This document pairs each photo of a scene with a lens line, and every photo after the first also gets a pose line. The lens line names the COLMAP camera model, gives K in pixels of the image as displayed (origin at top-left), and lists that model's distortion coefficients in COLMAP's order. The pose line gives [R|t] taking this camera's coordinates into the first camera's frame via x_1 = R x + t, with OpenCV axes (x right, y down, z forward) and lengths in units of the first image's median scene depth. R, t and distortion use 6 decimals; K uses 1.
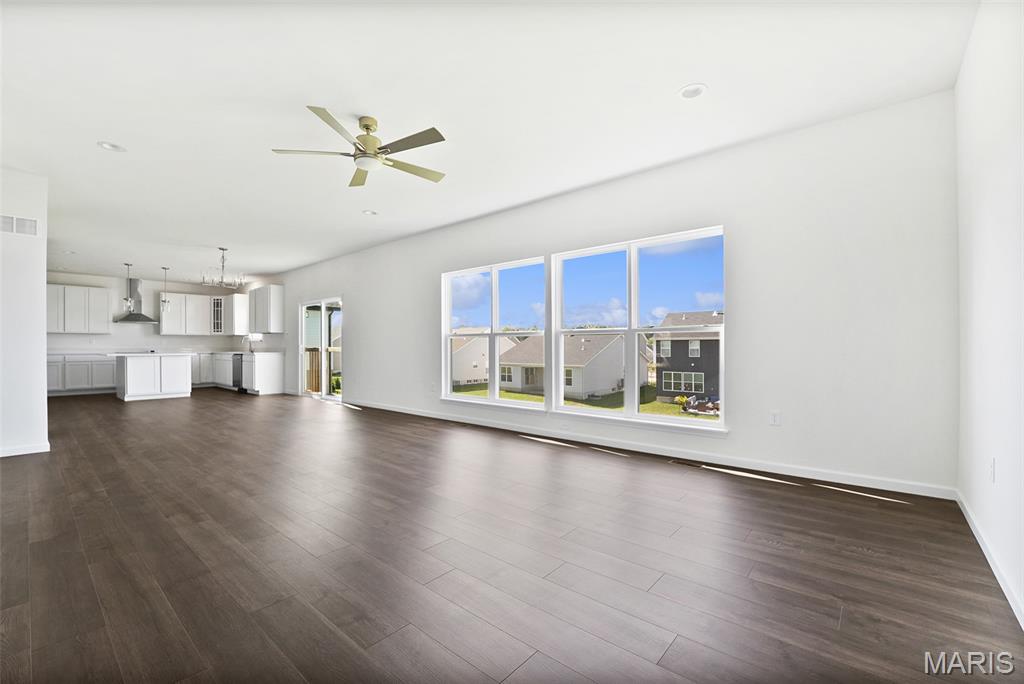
lens RADIAL K [[433.1, 0, 530.3], [0, 433.1, 346.1], [0, 0, 1]] dist [-0.015276, -0.000038]
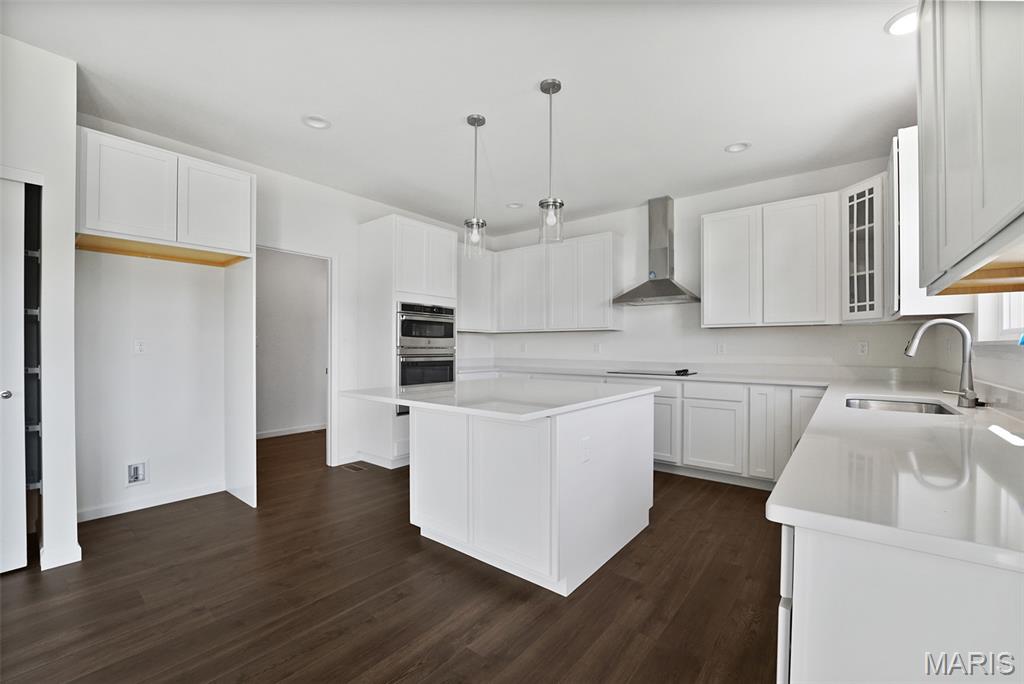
lens RADIAL K [[441.5, 0, 515.3], [0, 441.5, 347.7], [0, 0, 1]] dist [-0.001105, 0.000003]
pose [[0.036529, 0.008878, -0.999293, -0.492774], [0.003274, 0.999954, 0.009004, -0.013618], [0.999327, -0.003601, 0.036498, 0.836867]]
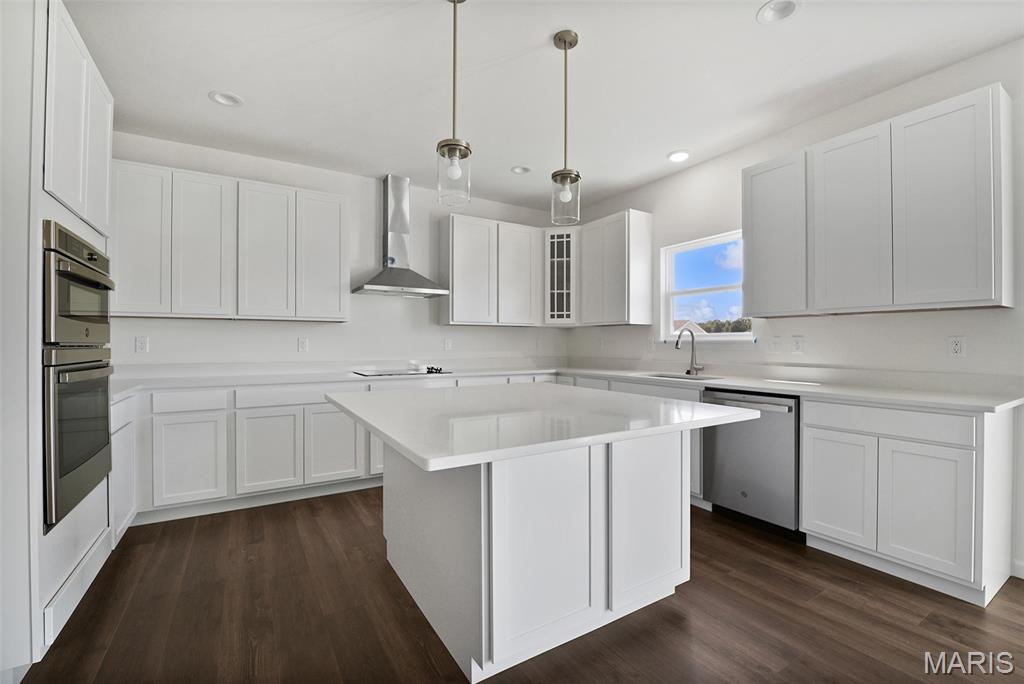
lens RADIAL K [[447.6, 0, 531.2], [0, 447.6, 340.1], [0, 0, 1]] dist [0.001151, 0.000095]
pose [[0.956319, 0.003871, -0.292300, -0.691316], [-0.004456, 0.999989, -0.001334, -0.012955], [0.292291, 0.002578, 0.956326, 0.654652]]
